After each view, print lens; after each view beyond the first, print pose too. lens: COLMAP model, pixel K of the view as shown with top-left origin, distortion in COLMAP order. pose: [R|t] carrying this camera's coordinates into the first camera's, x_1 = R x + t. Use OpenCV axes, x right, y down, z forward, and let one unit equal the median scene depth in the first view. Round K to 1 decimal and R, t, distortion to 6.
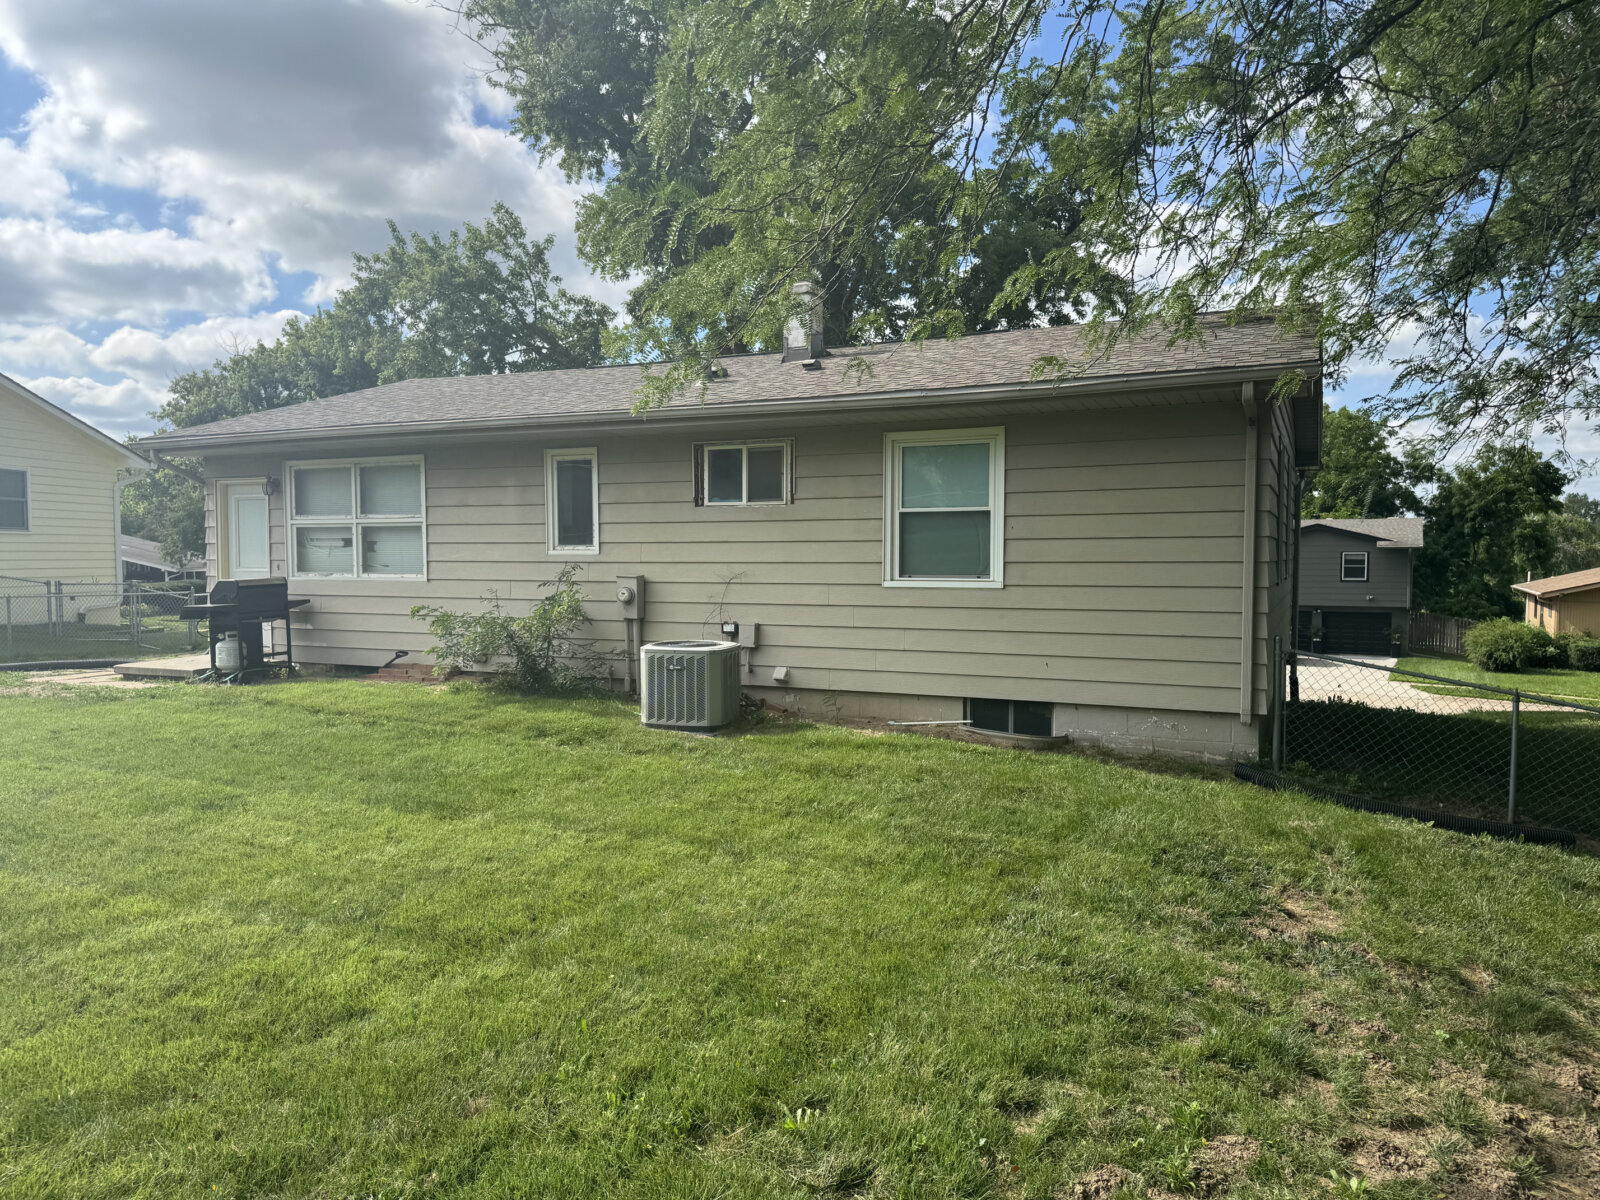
lens RADIAL K [[1131.3, 0, 795.5], [0, 1131.3, 598.0], [0, 0, 1]] dist [0.036825, -0.041721]
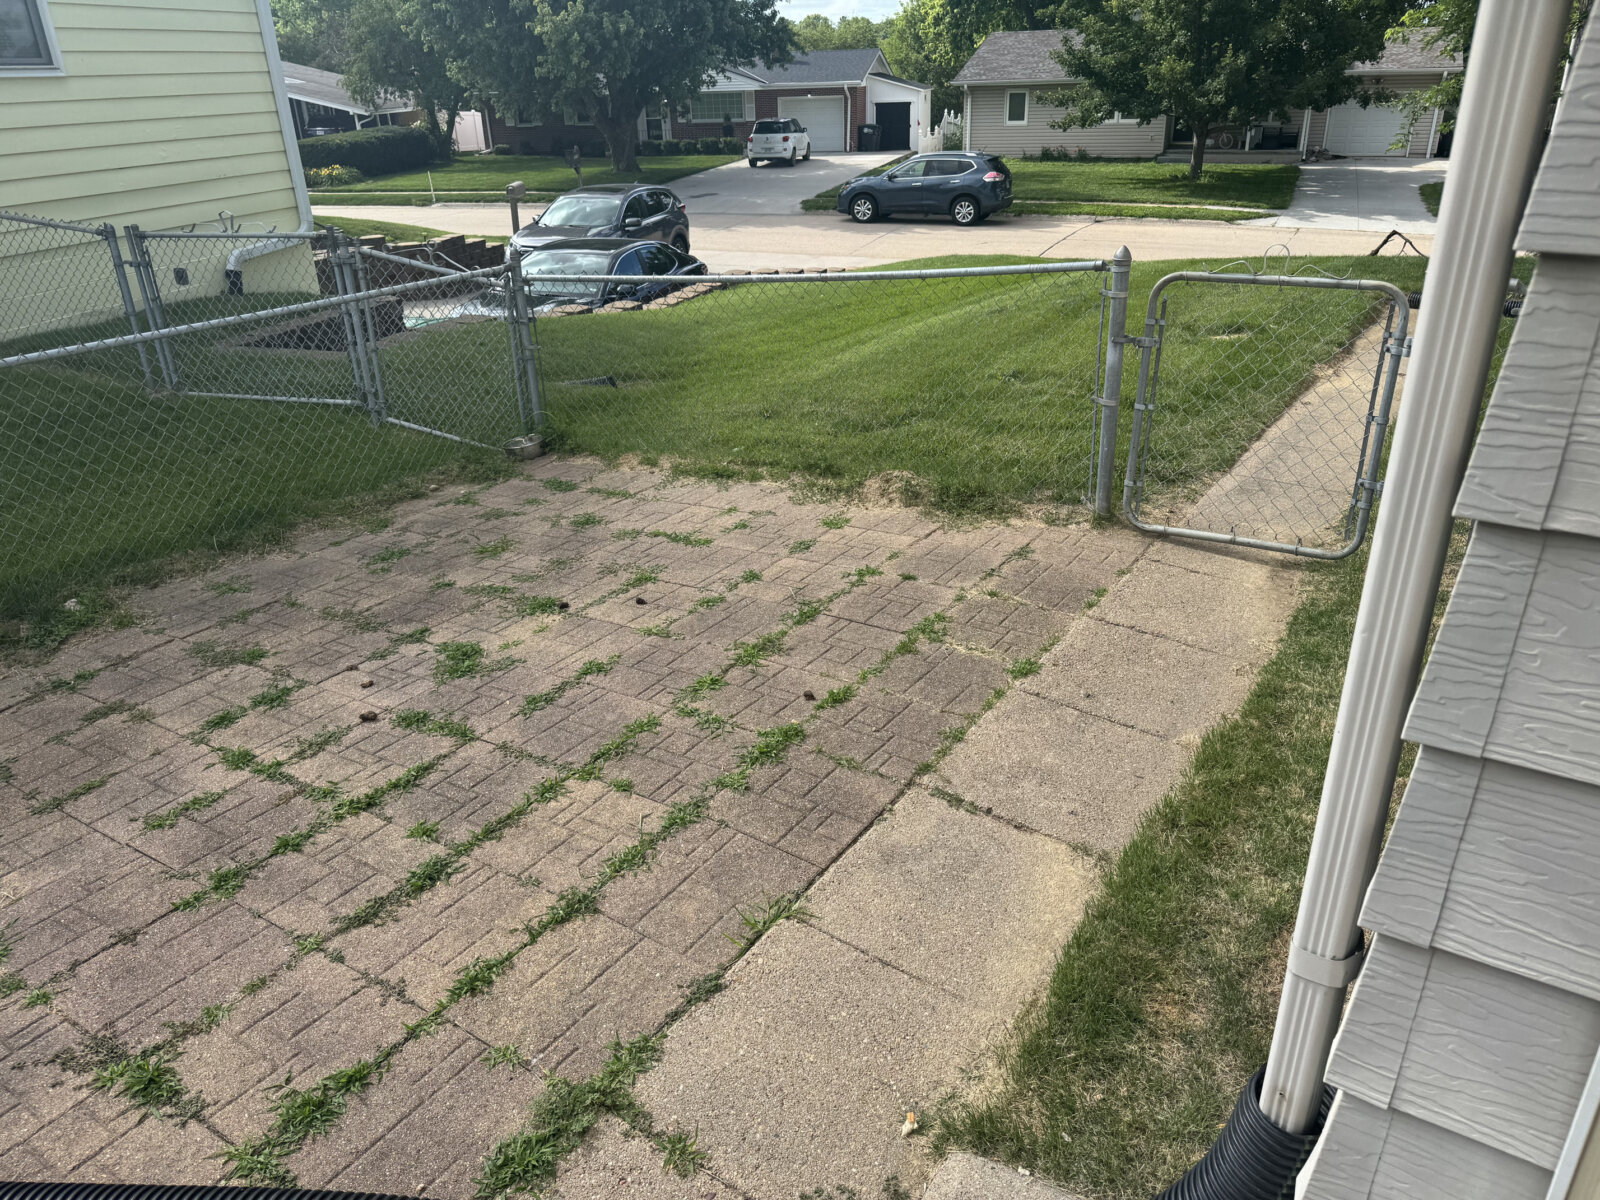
lens RADIAL K [[1131.3, 0, 806.7], [0, 1131.3, 592.1], [0, 0, 1]] dist [0.036825, -0.041721]
pose [[0.988885, 0.042091, -0.142598, -0.147750], [0.015448, 0.924815, 0.380103, -0.015471], [0.147876, -0.378081, 0.913886, 0.254312]]
